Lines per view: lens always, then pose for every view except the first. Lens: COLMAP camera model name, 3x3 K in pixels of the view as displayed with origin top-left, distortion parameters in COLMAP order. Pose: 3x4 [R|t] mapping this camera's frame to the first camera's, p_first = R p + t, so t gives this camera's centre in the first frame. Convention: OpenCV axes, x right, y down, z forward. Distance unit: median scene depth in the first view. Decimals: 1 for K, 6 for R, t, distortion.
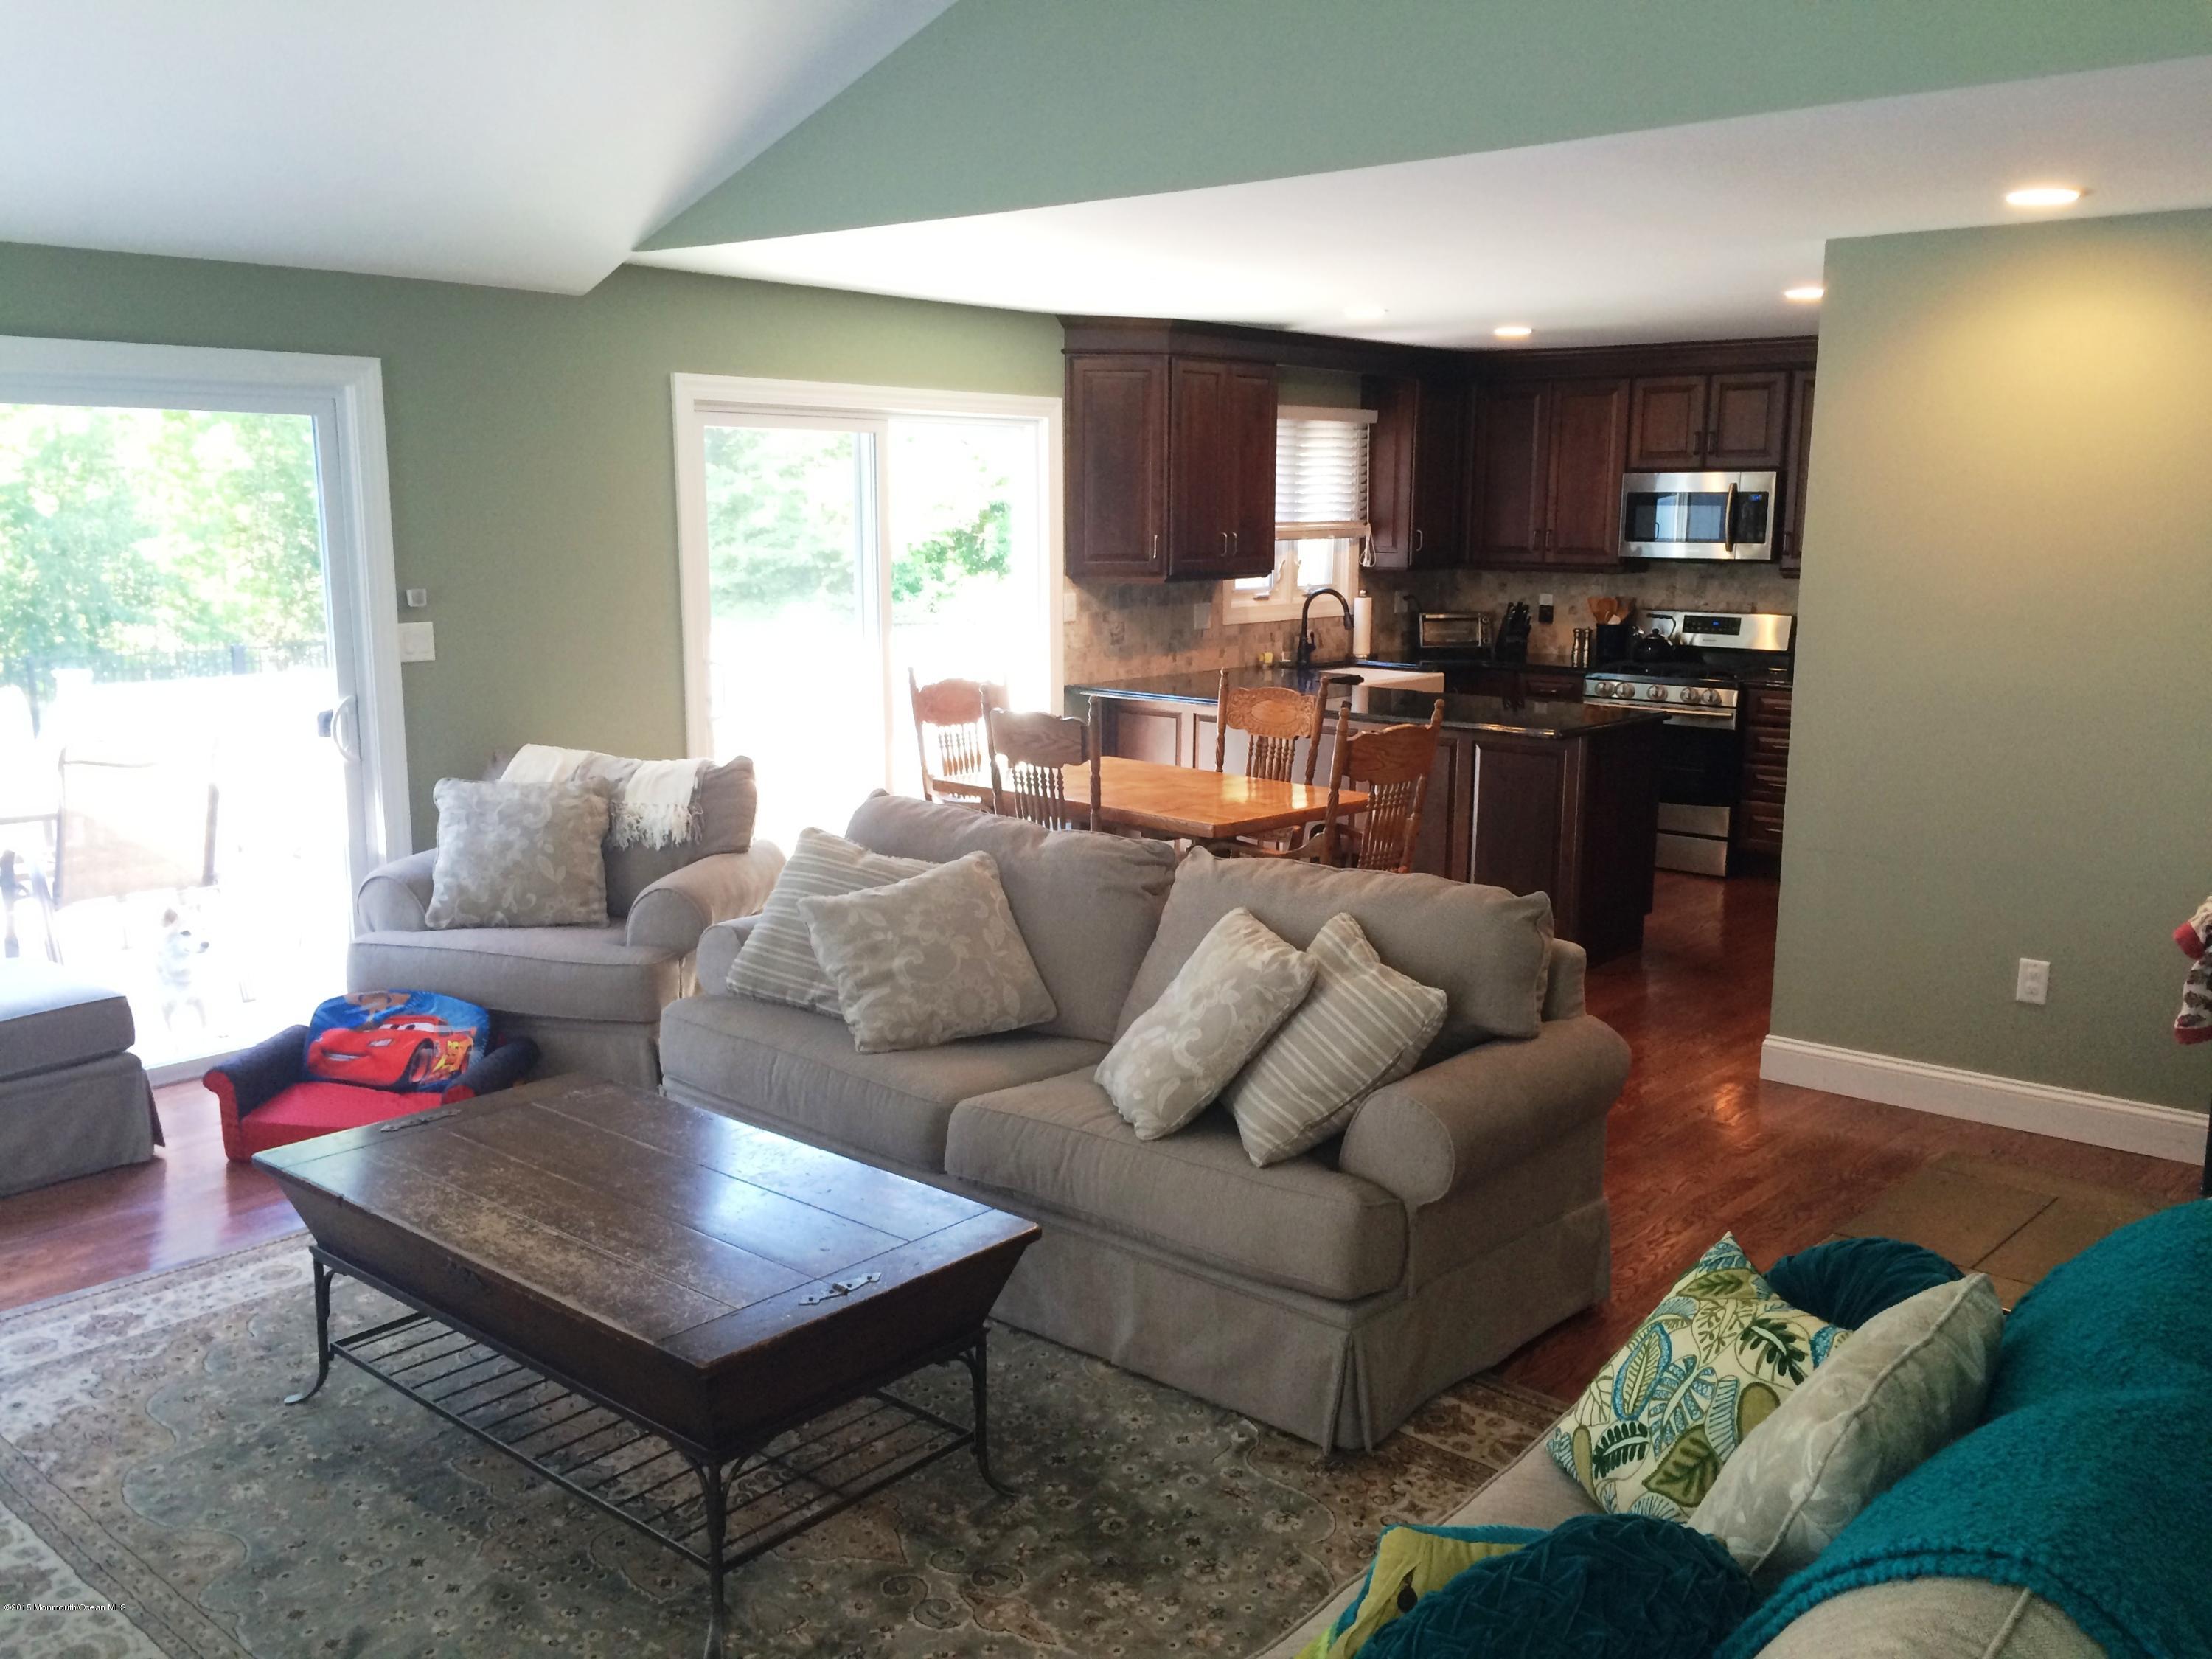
lens RADIAL K [[1896.5, 0, 1103.1], [0, 1896.5, 828.9], [0, 0, 1]] dist [0.065739, -0.000795]
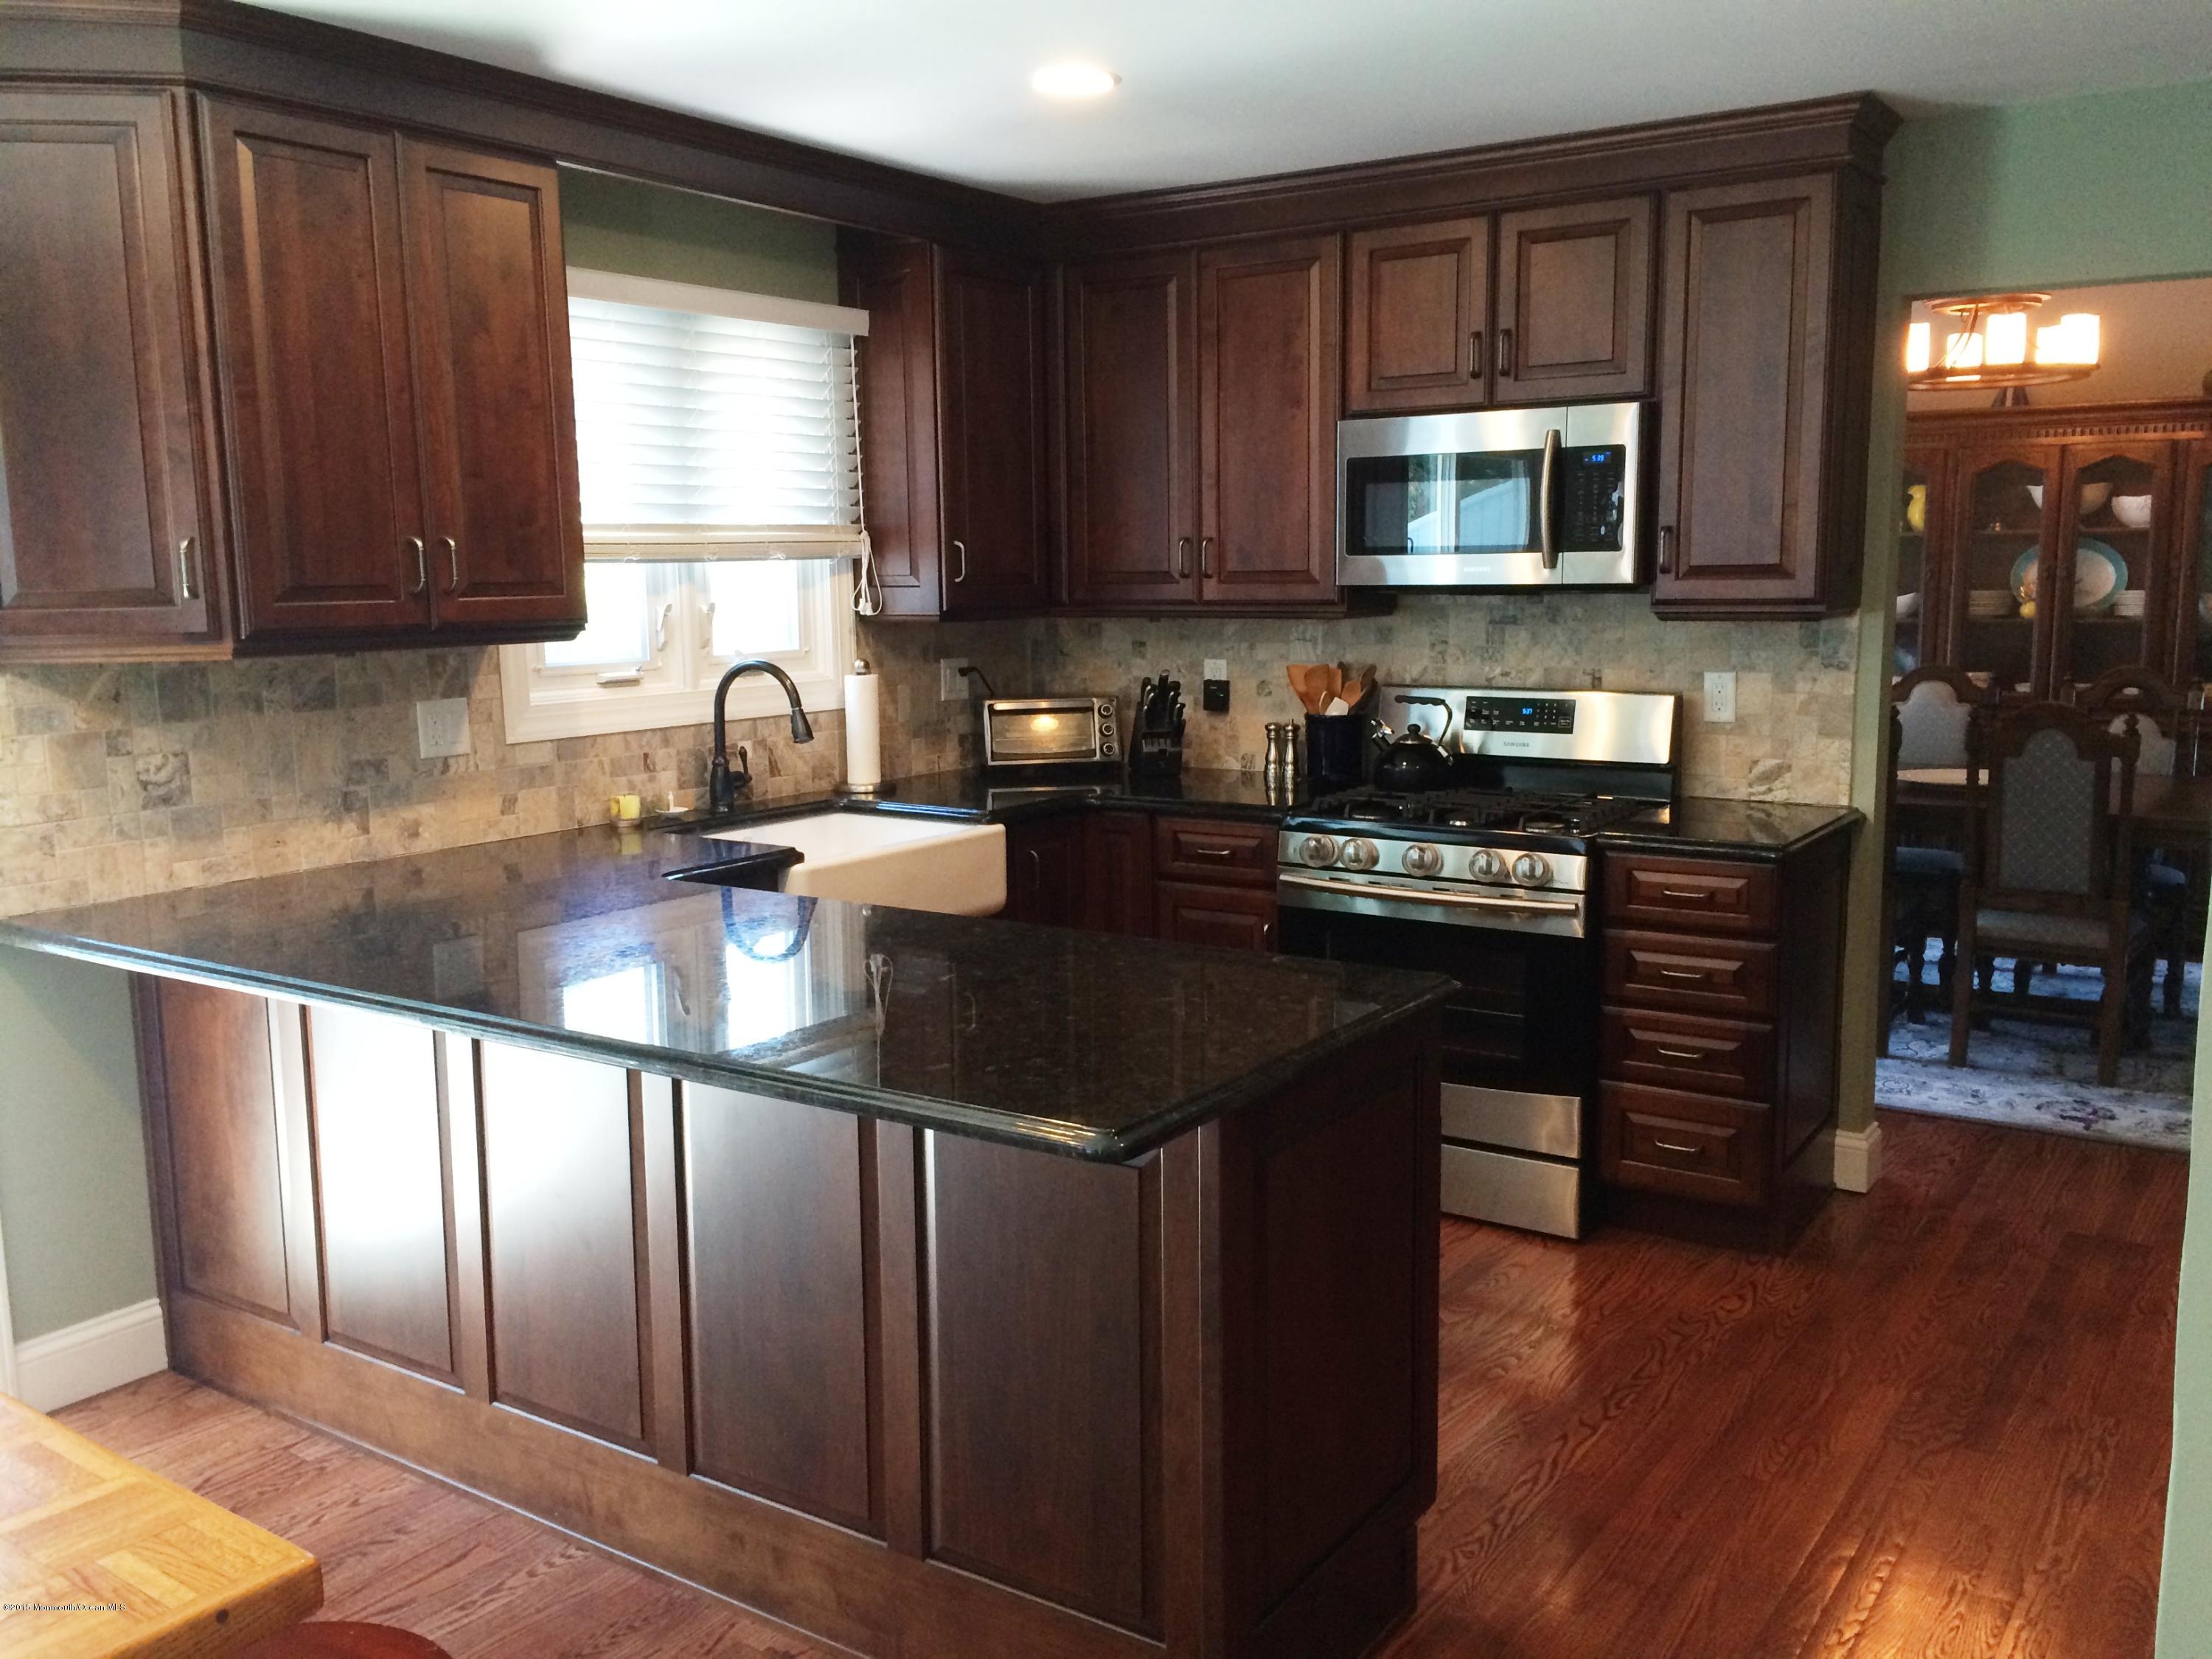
lens RADIAL K [[1896.5, 0, 1109.7], [0, 1896.5, 832.9], [0, 0, 1]] dist [0.065739, -0.000795]
pose [[0.992350, -0.035690, 0.118184, 0.146925], [0.038991, 0.998908, -0.025739, -0.065606], [-0.117136, 0.030150, 0.992658, 0.503028]]
